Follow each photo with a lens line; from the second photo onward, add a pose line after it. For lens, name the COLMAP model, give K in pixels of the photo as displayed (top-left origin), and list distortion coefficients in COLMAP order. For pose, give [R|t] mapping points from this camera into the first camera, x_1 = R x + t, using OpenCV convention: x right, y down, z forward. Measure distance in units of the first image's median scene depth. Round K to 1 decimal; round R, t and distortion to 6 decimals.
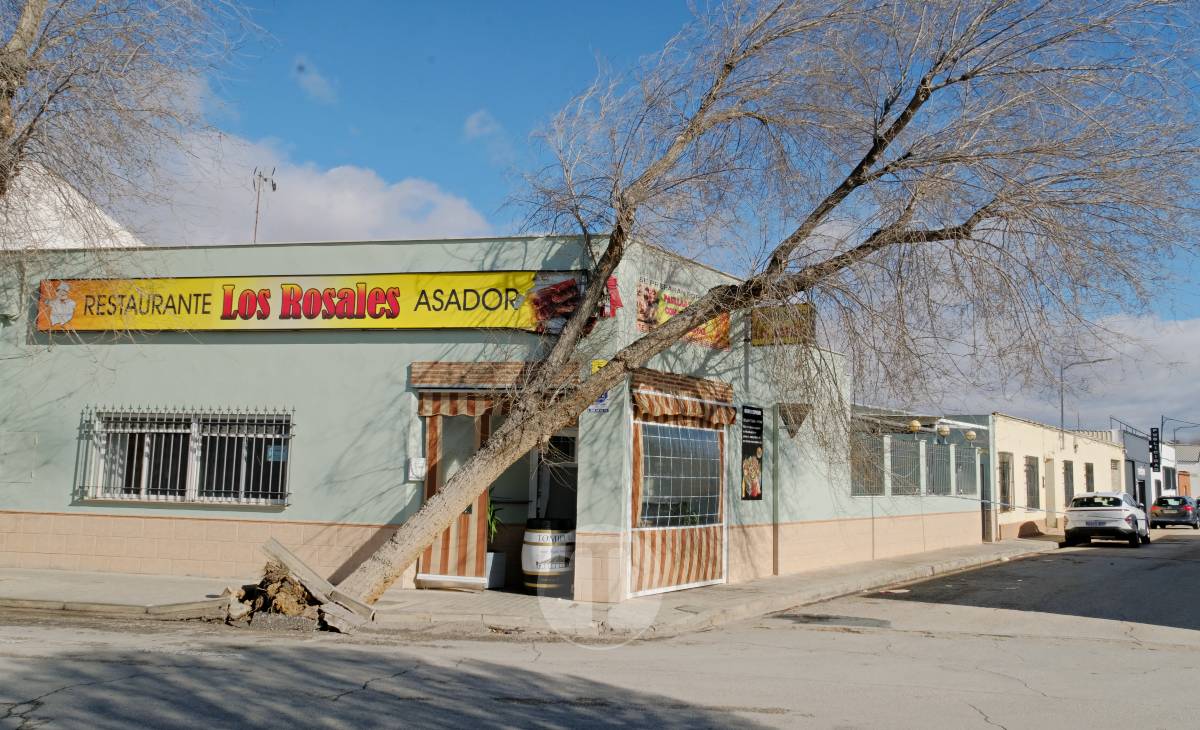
lens RADIAL K [[977.8, 0, 600.0], [0, 977.8, 365.0], [0, 0, 1]] dist [-0.010097, 0.014886]
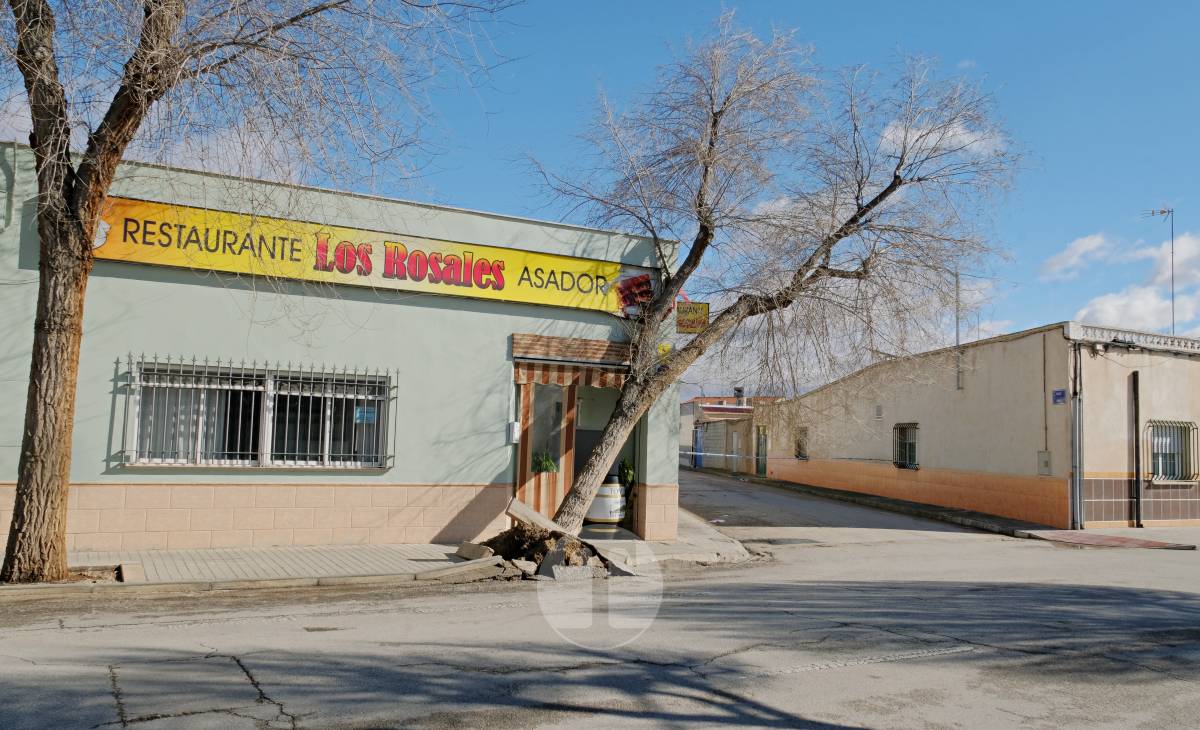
lens RADIAL K [[916.0, 0, 599.9], [0, 916.0, 386.0], [0, 0, 1]] dist [-0.008704, -0.001036]
pose [[0.771466, 0.034351, 0.635343, -0.745164], [-0.083016, 0.995440, 0.046982, -0.000343], [-0.630832, -0.088989, 0.770800, 0.158652]]
